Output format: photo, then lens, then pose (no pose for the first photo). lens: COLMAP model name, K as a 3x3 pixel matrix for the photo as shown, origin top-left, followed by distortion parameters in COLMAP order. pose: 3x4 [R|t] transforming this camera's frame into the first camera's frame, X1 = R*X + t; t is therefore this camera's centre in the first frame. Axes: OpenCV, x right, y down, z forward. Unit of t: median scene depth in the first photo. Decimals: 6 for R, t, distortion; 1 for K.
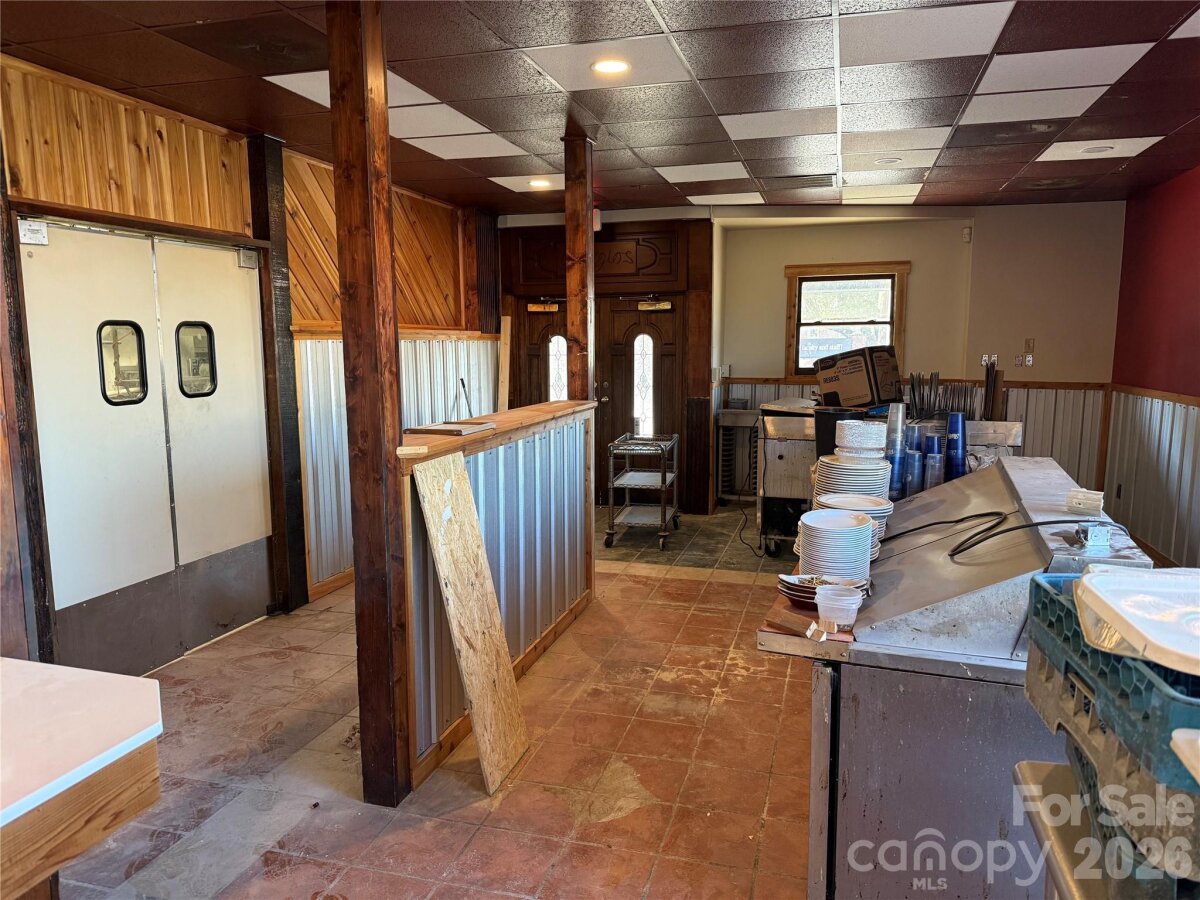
lens RADIAL K [[838.8, 0, 599.7], [0, 838.8, 444.2], [0, 0, 1]] dist [0.055610, -0.073279]
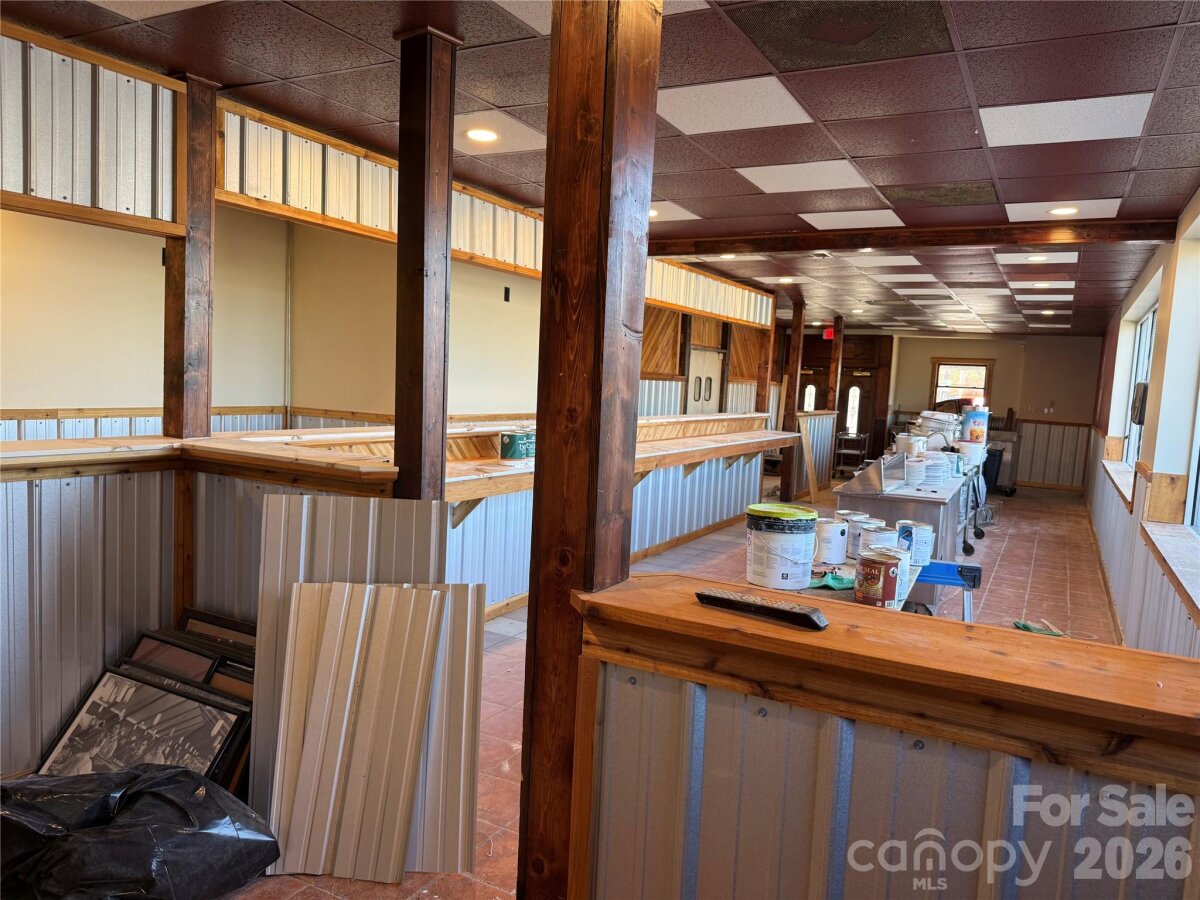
lens RADIAL K [[838.8, 0, 599.7], [0, 838.8, 444.2], [0, 0, 1]] dist [0.055610, -0.073279]
pose [[0.974556, 0.072704, -0.212023, -0.114023], [-0.082686, 0.995828, -0.038590, 0.147494], [0.208333, 0.055140, 0.976502, -1.193071]]
